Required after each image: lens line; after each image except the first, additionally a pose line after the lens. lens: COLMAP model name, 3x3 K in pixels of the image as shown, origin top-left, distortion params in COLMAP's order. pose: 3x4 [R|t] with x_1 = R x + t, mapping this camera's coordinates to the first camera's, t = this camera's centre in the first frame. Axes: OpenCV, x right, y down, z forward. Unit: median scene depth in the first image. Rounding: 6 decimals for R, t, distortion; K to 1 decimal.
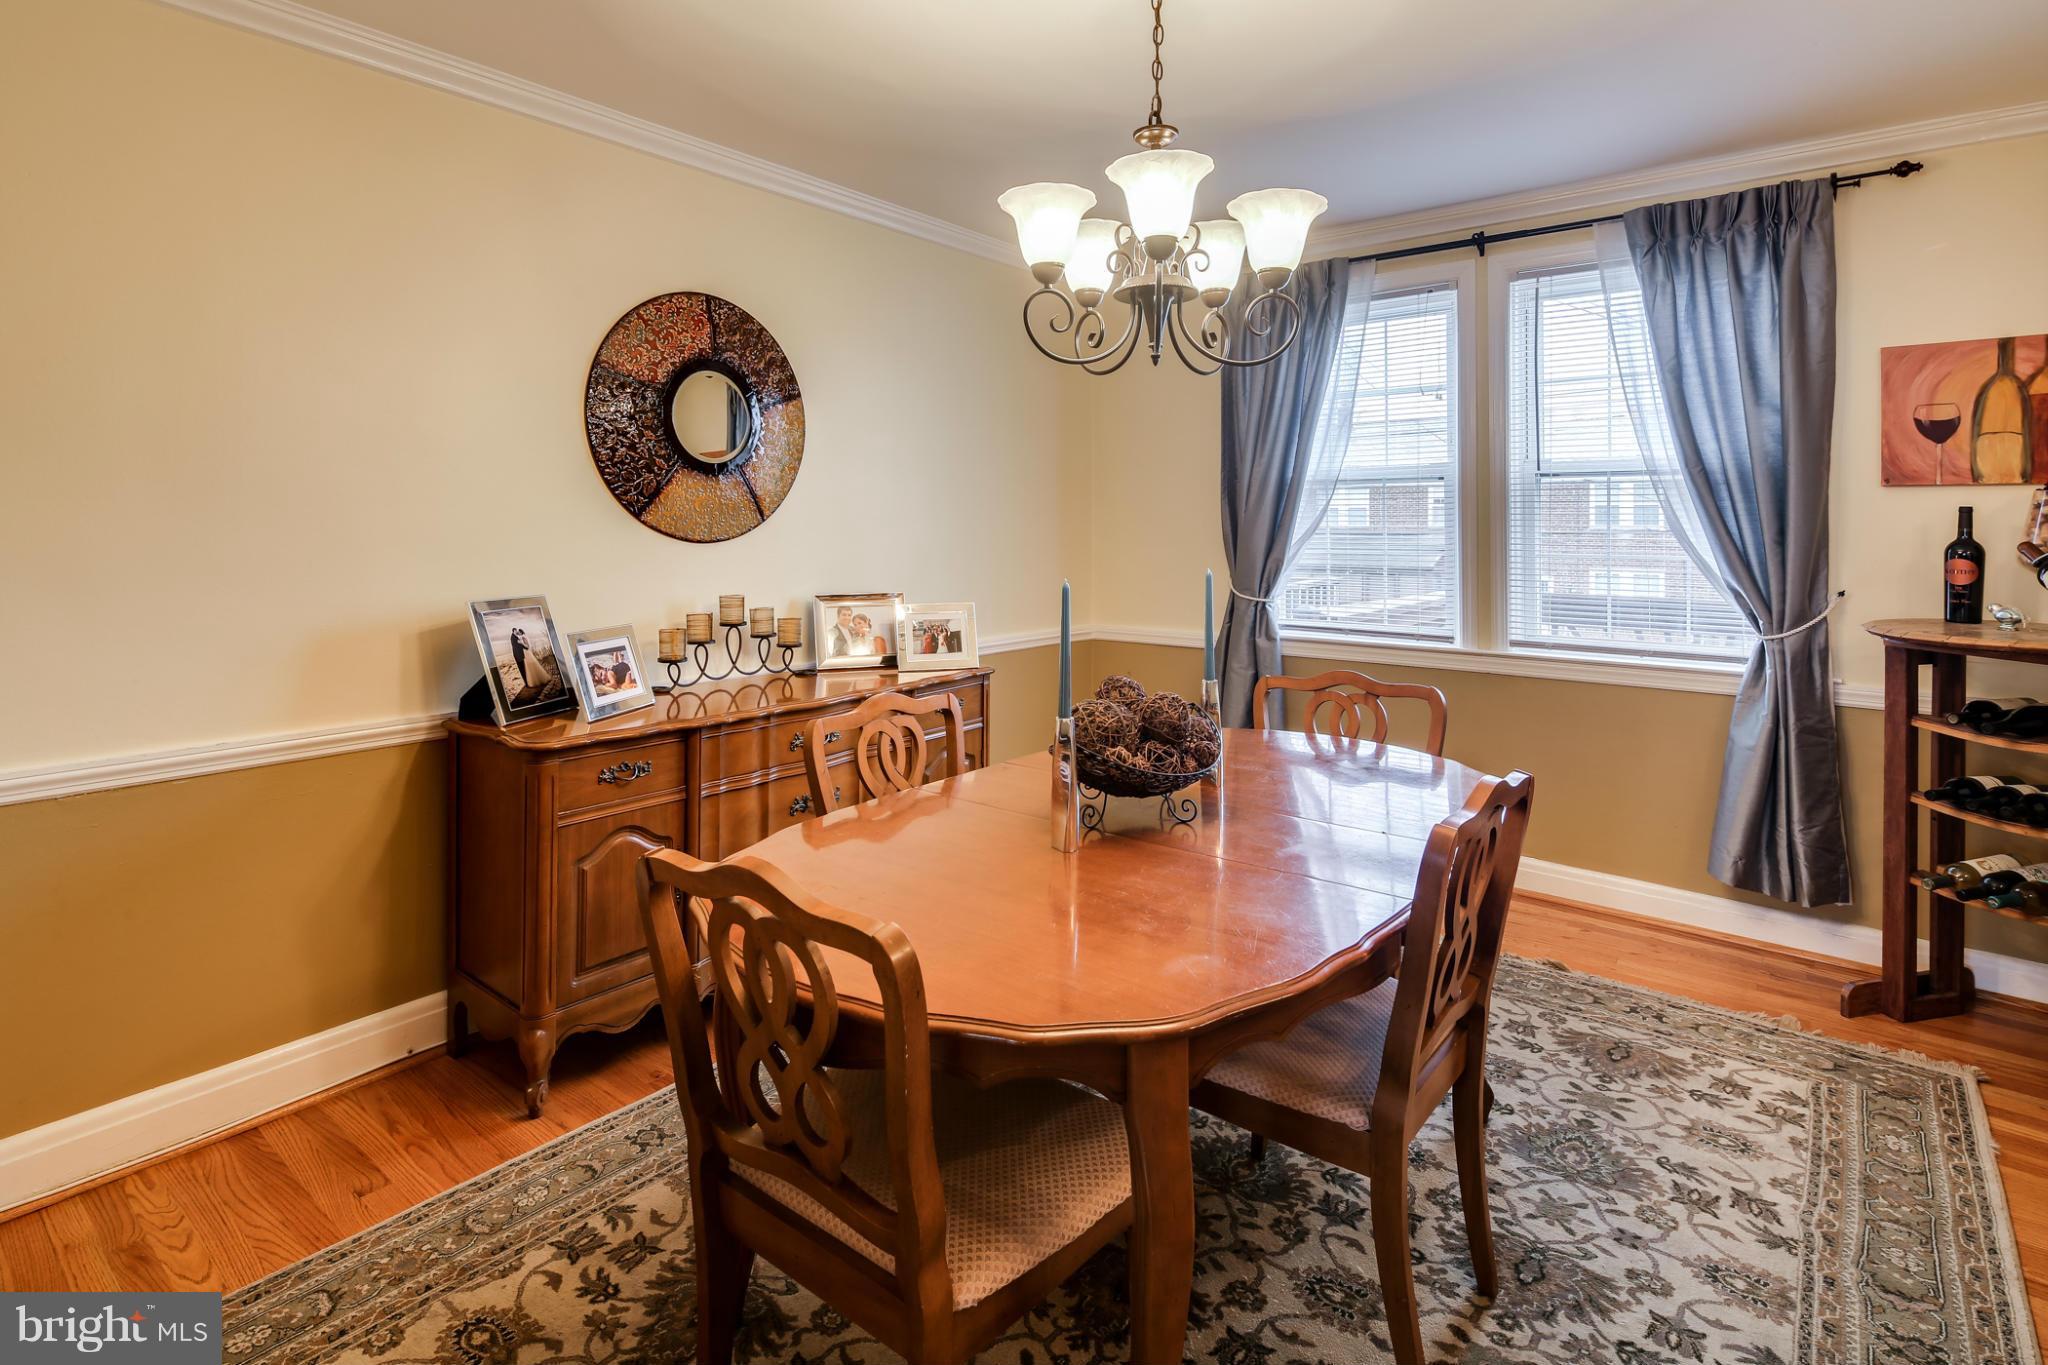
lens RADIAL K [[998.3, 0, 1018.9], [0, 998.3, 524.3], [0, 0, 1]] dist [0.005234, -0.004488]
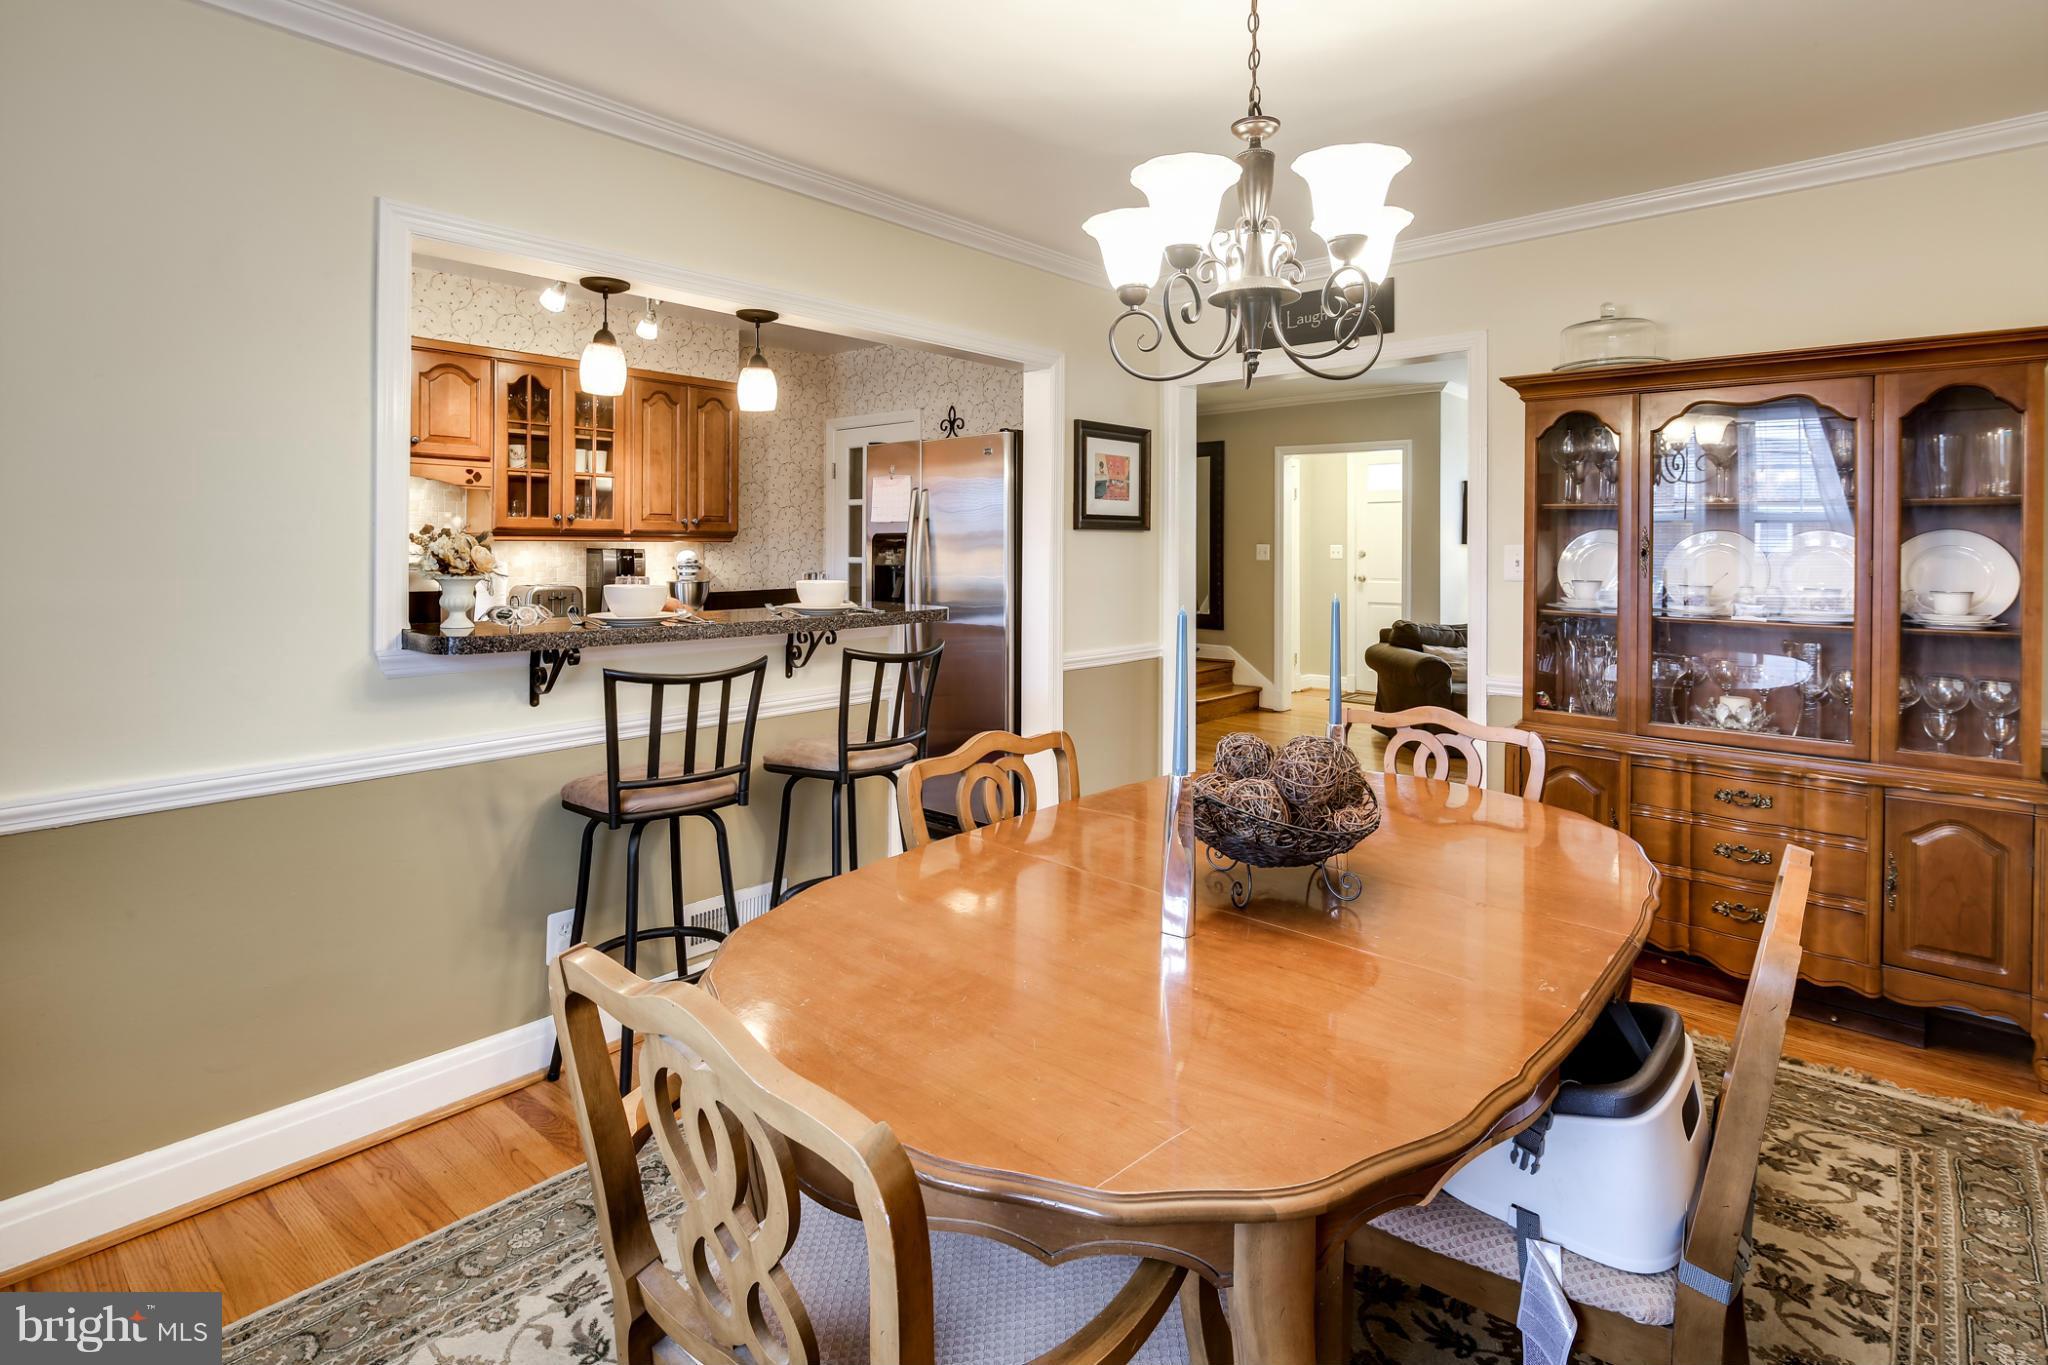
lens RADIAL K [[998.3, 0, 1056.3], [0, 998.3, 548.7], [0, 0, 1]] dist [0.005234, -0.004488]
pose [[-0.999966, -0.003804, 0.007373, 0.209313], [-0.003768, 0.999981, 0.004950, 0.003124], [-0.007392, 0.004922, -0.999961, 1.281421]]
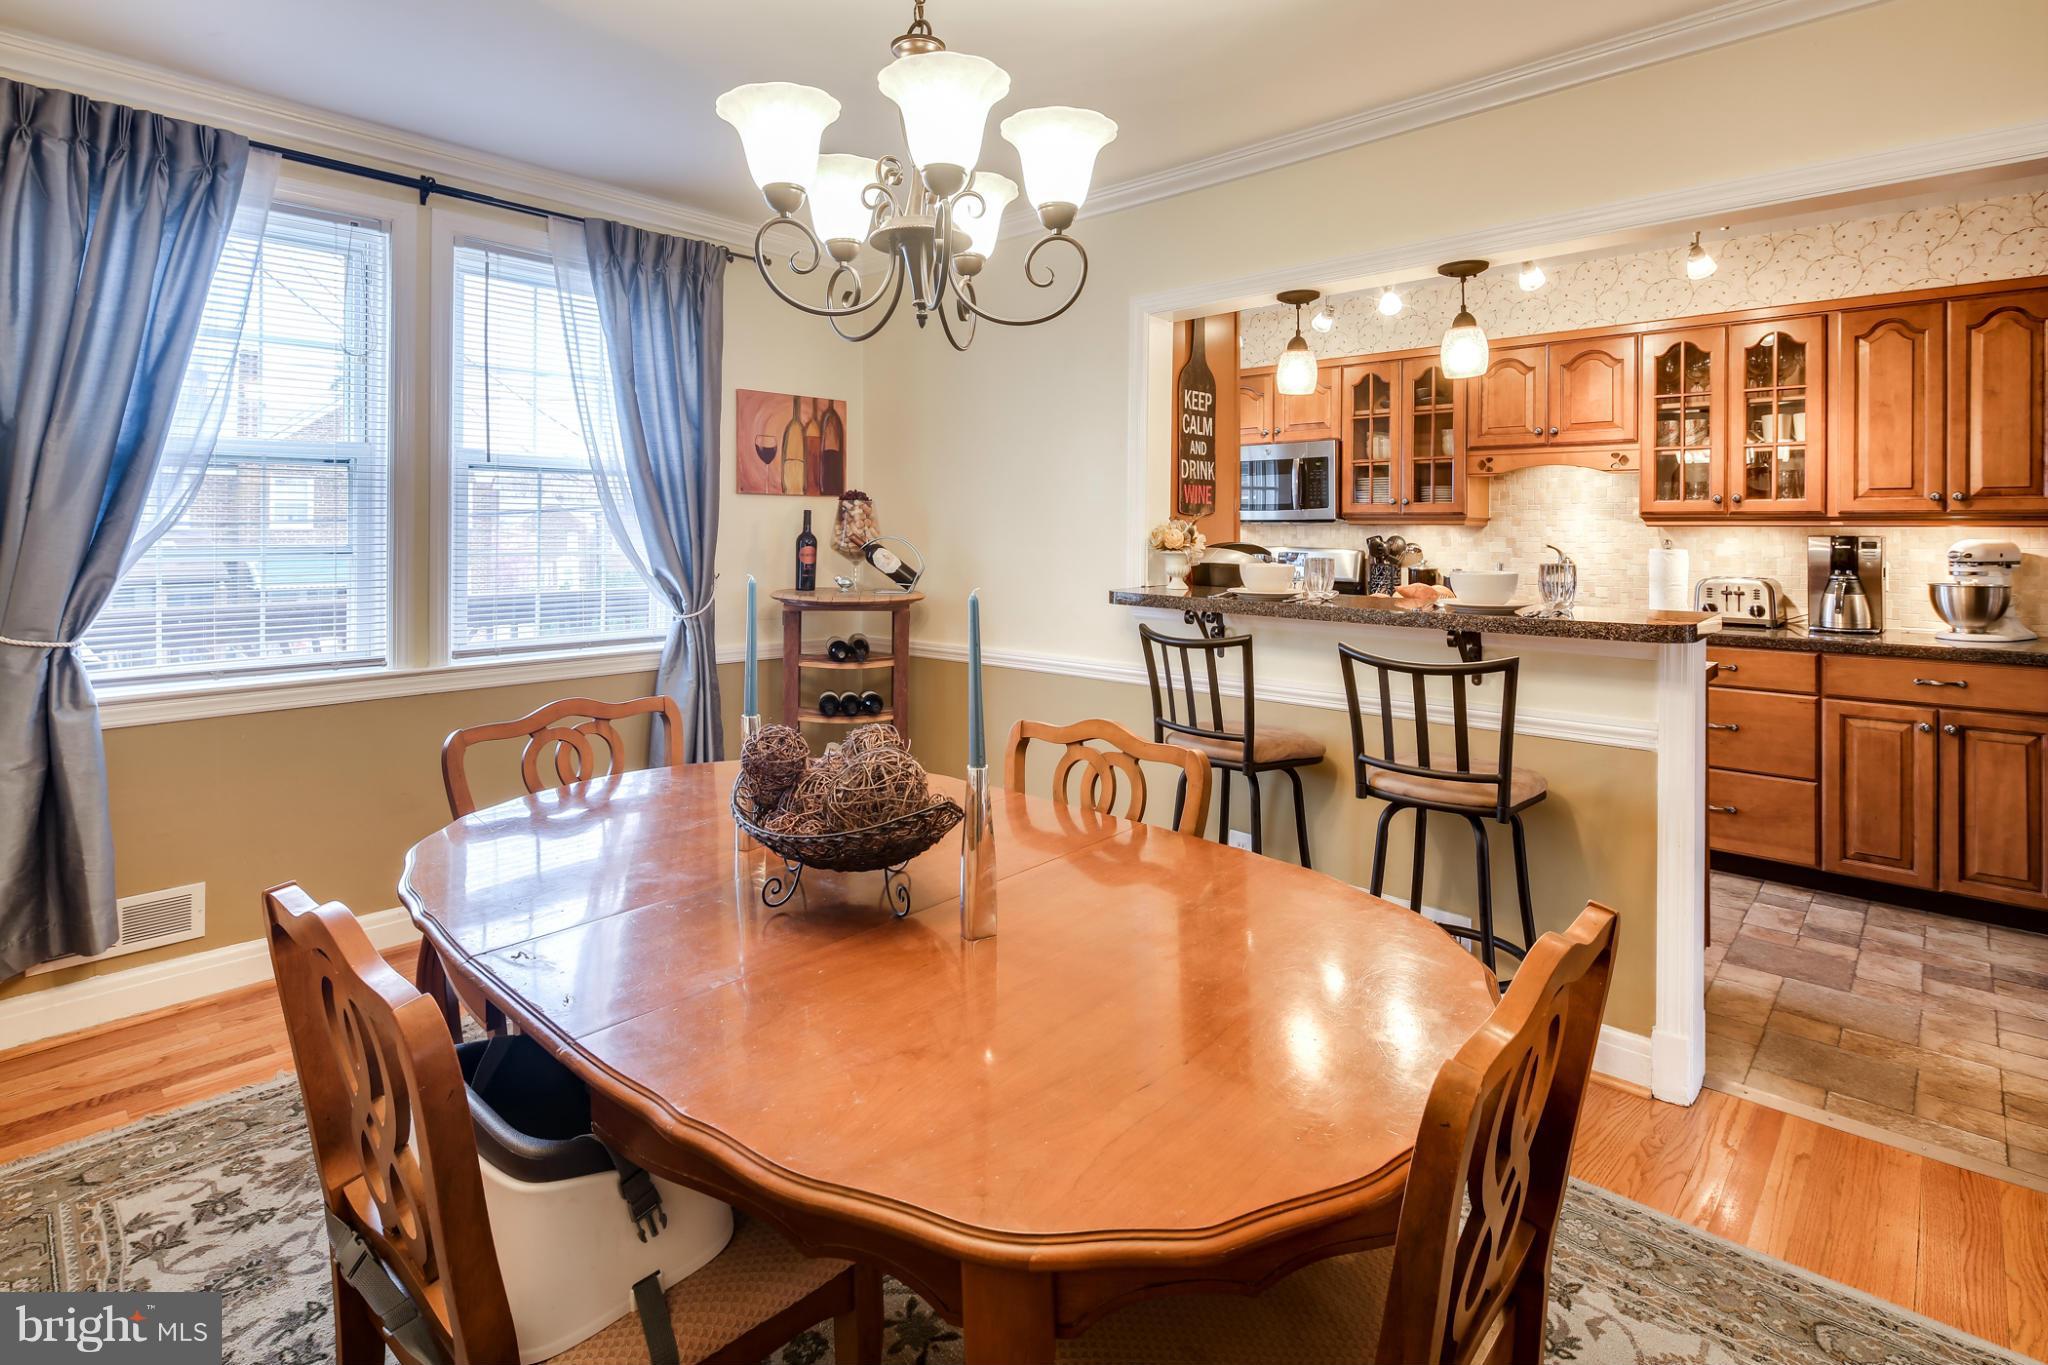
lens RADIAL K [[998.3, 0, 1008.4], [0, 998.3, 527.5], [0, 0, 1]] dist [0.005234, -0.004488]
pose [[0.076437, -0.001933, 0.997073, -0.440602], [-0.002583, 0.999994, 0.002137, 0.003647], [-0.997071, -0.002739, 0.076432, 0.556911]]
